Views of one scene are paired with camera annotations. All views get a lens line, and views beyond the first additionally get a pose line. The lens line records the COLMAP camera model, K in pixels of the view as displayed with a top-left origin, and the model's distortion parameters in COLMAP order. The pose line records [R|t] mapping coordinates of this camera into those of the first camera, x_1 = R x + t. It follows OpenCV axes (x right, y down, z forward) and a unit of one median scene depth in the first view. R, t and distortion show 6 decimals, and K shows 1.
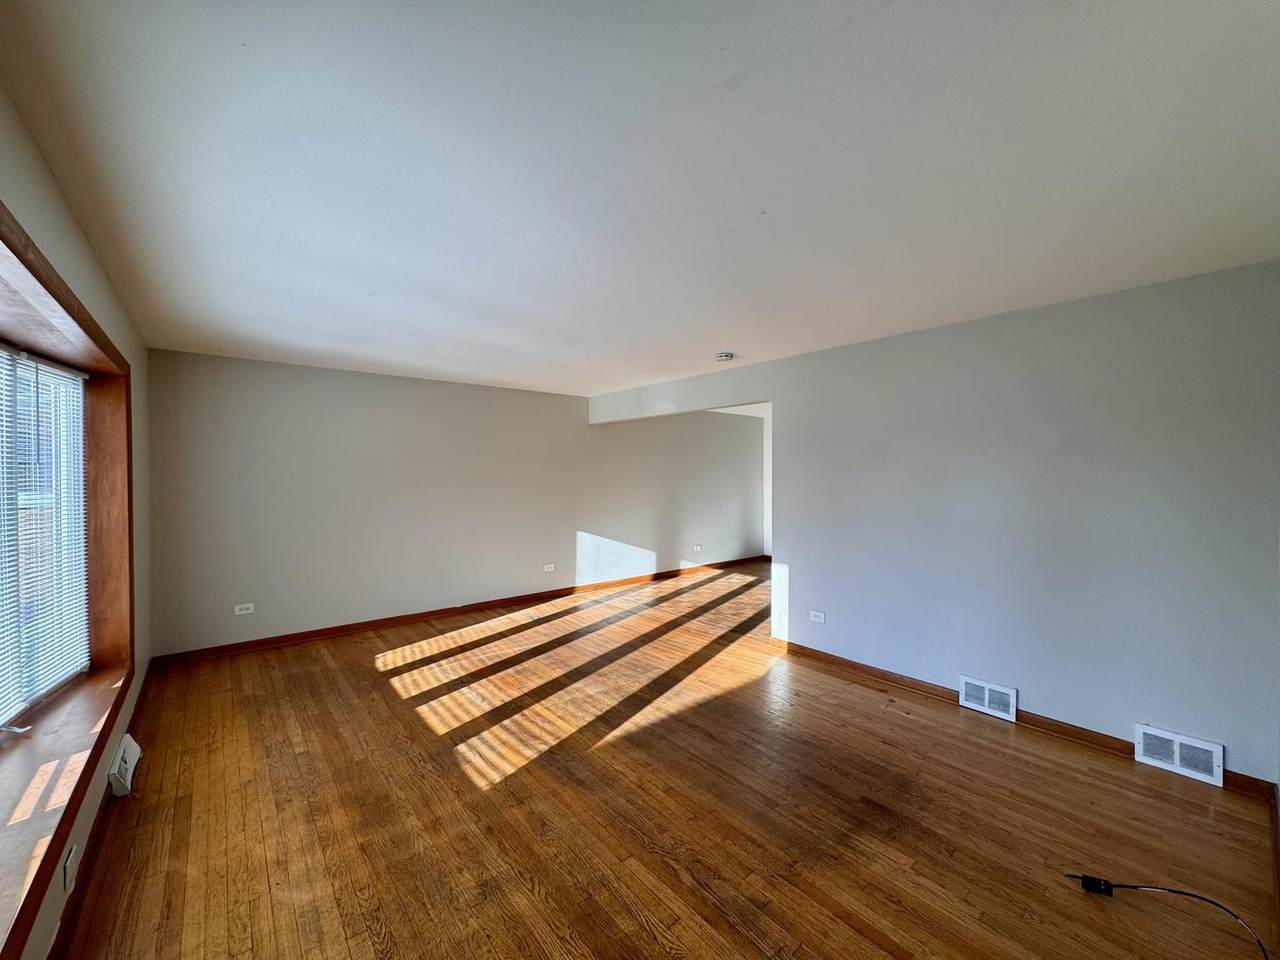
lens RADIAL K [[510.1, 0, 639.2], [0, 510.1, 477.5], [0, 0, 1]] dist [-0.010151, -0.000467]
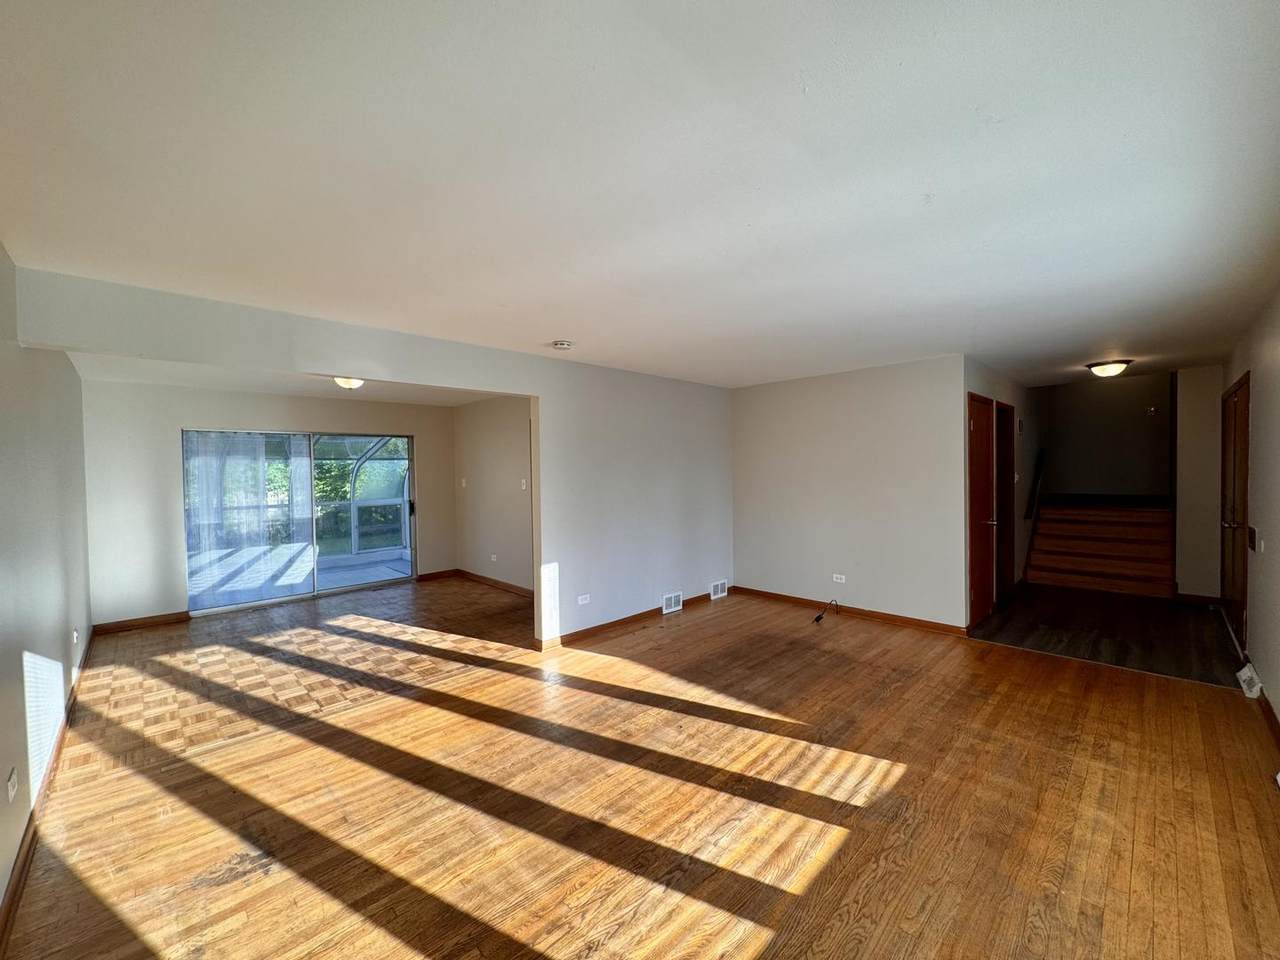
lens RADIAL K [[510.1, 0, 639.1], [0, 510.1, 477.4], [0, 0, 1]] dist [-0.010151, -0.000467]
pose [[-0.083995, -0.014703, 0.996358, -0.950207], [0.024880, 0.999548, 0.016848, -0.014004], [-0.996156, 0.026204, -0.083591, 1.182972]]
